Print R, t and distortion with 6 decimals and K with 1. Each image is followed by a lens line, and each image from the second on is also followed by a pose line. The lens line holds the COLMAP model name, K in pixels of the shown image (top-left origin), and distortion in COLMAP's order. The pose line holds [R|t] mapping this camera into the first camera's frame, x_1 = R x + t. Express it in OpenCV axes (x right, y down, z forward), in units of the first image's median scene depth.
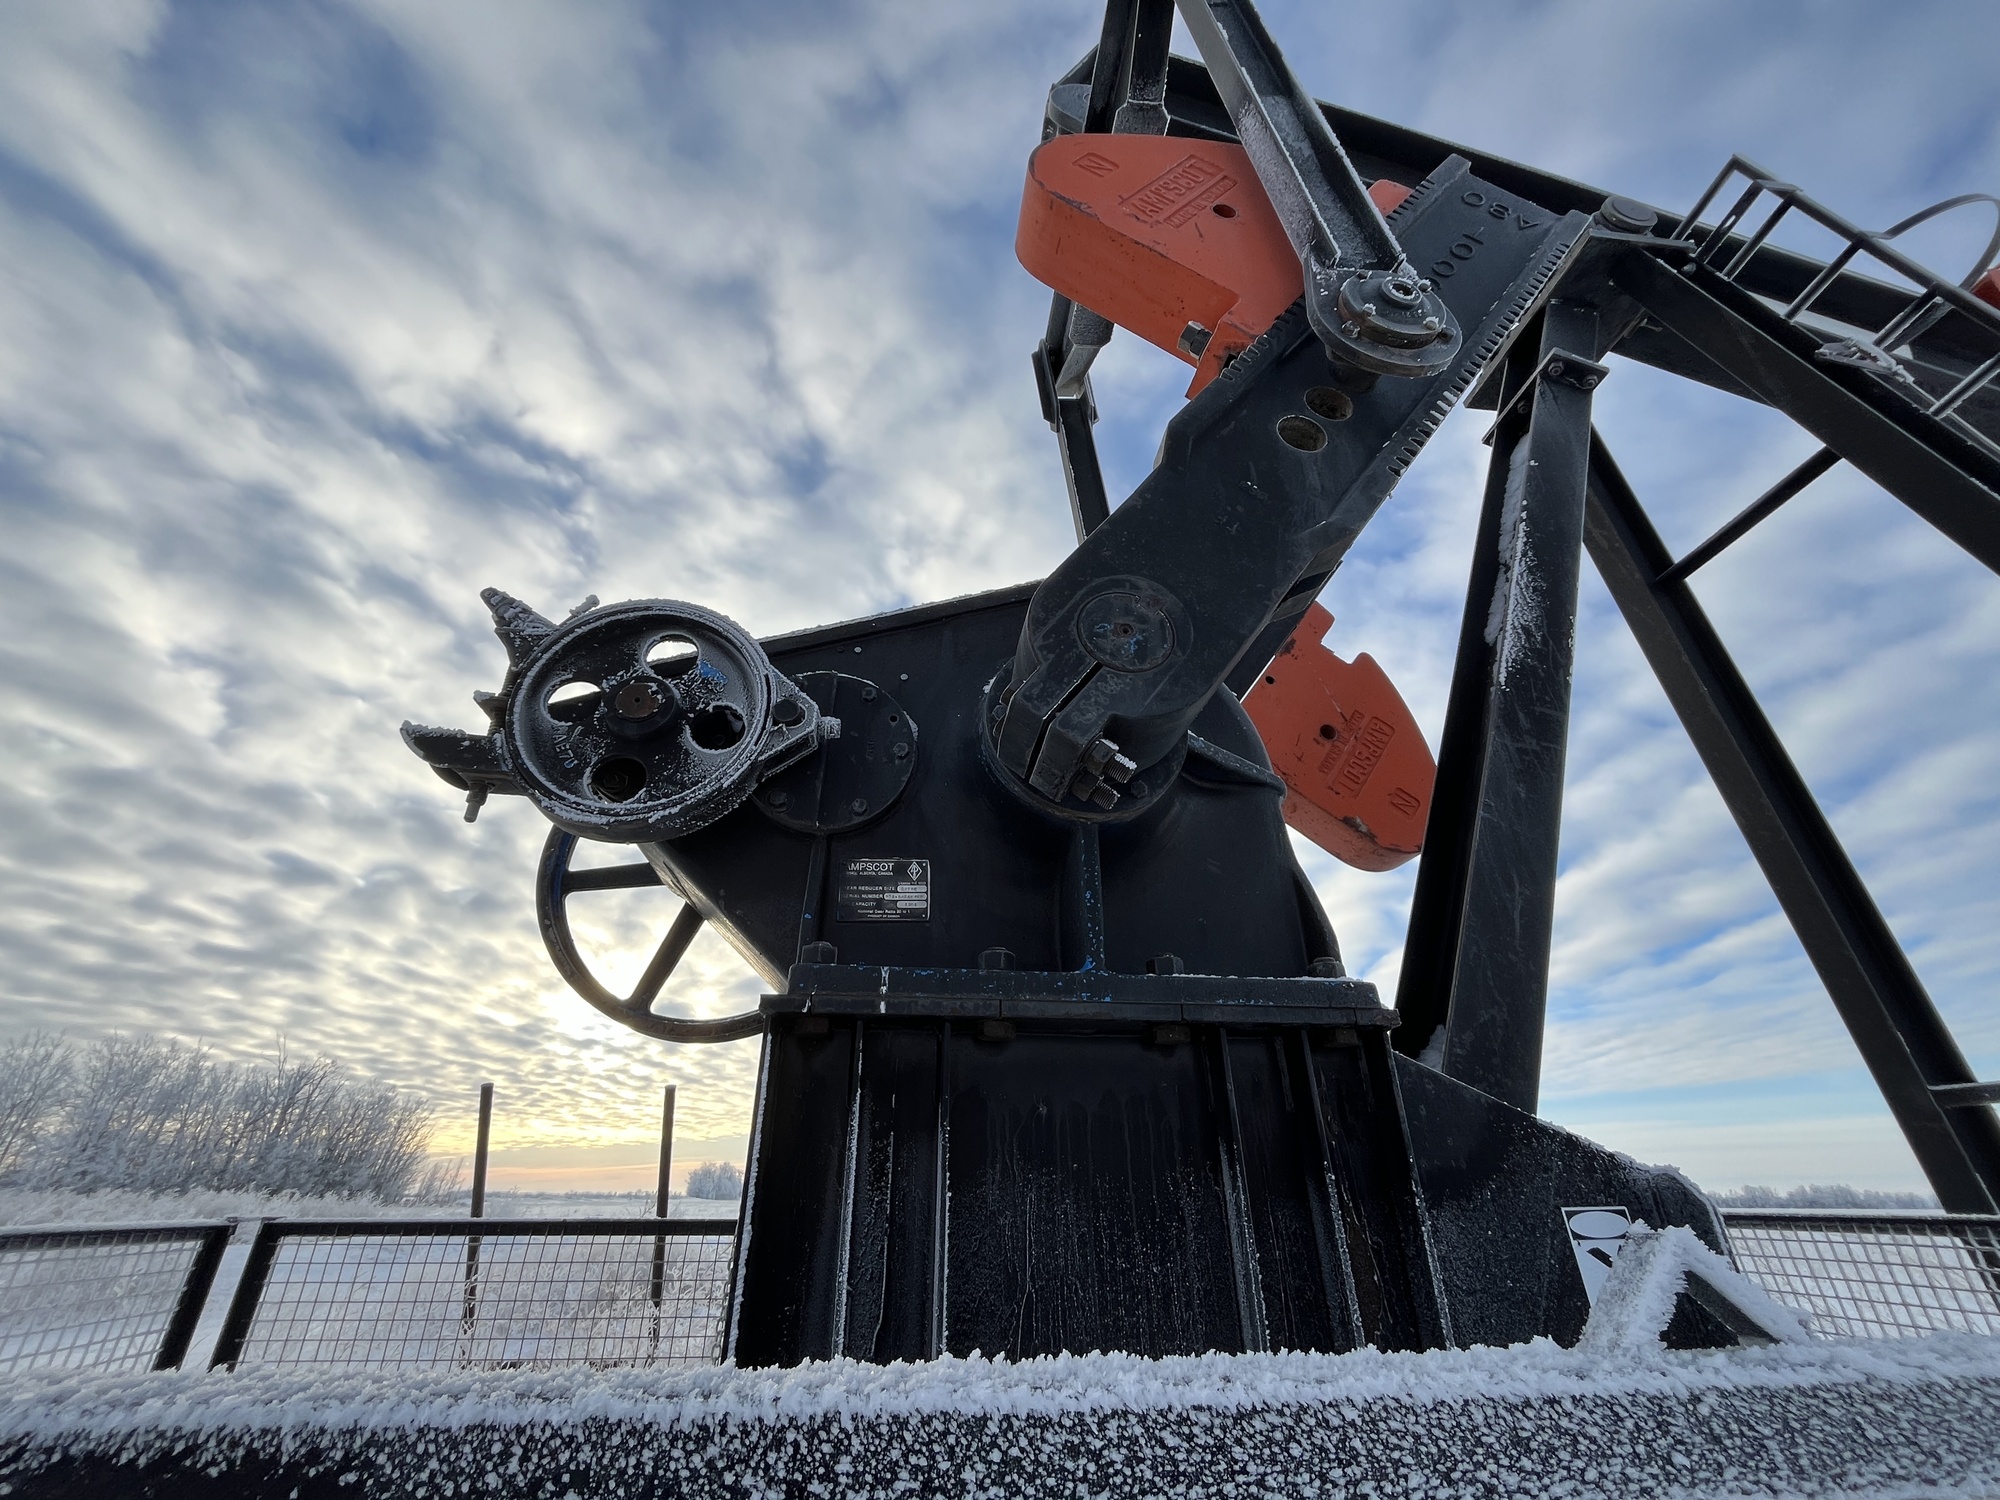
lens RADIAL K [[791.7, 0, 989.9], [0, 791.7, 748.1], [0, 0, 1]] dist [-0.002593, -0.000050]
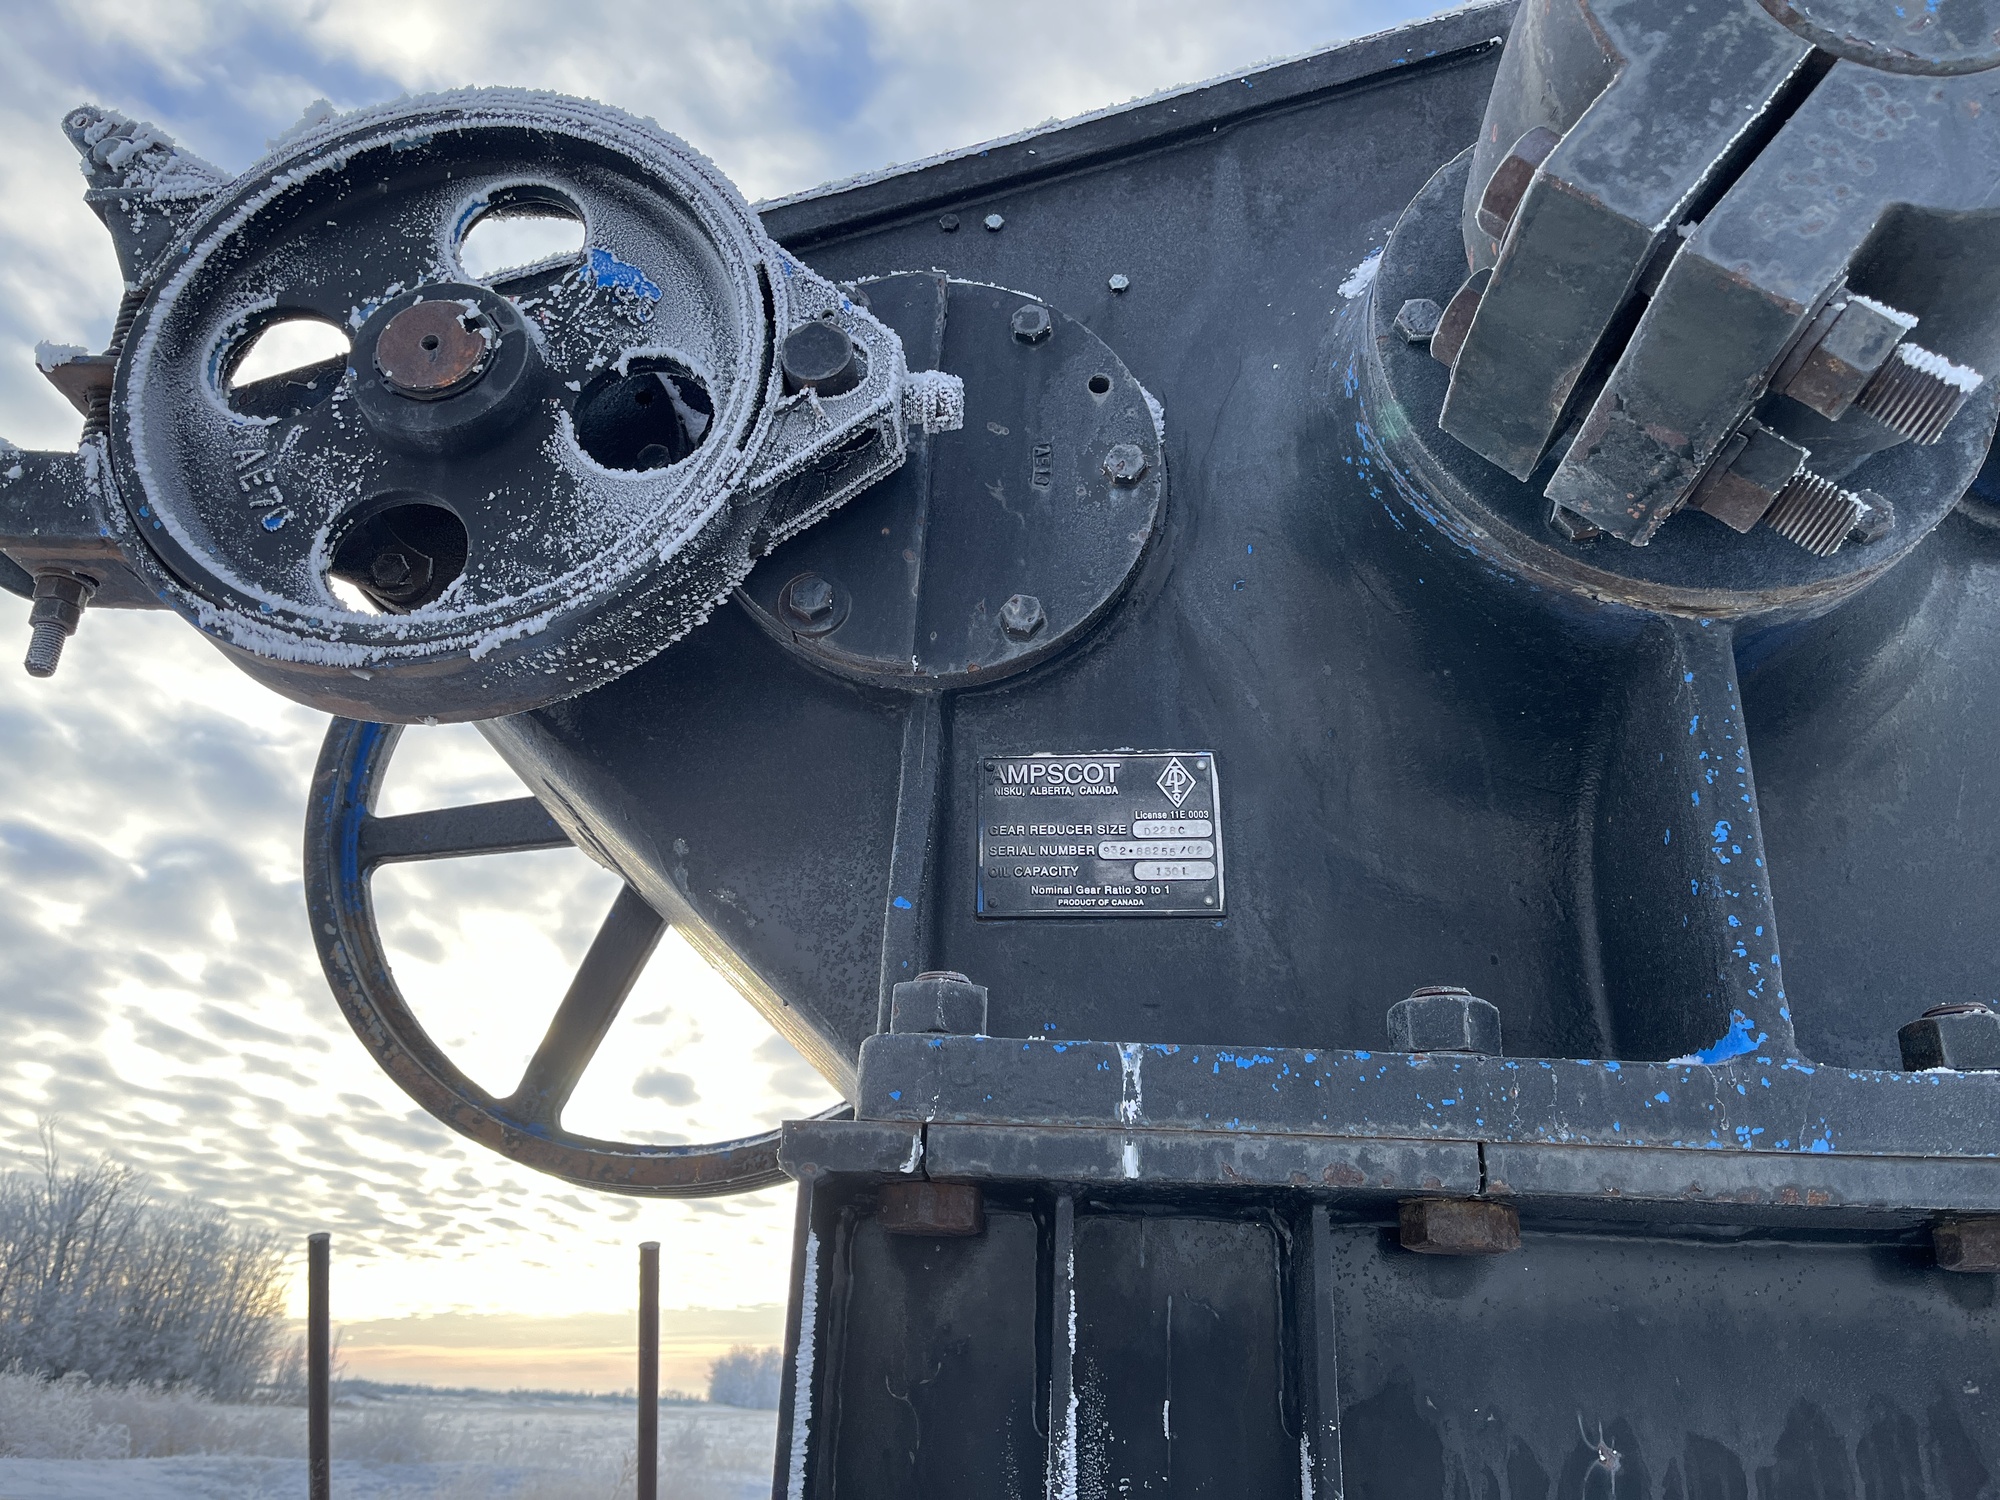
lens RADIAL K [[1483.2, 0, 984.9], [0, 1483.2, 745.9], [0, 0, 1]] dist [0.056515, -0.082095]
pose [[0.987324, -0.027208, -0.156368, -0.075399], [0.041768, 0.995011, 0.090596, 0.072339], [0.153123, -0.095978, 0.983535, 0.307024]]
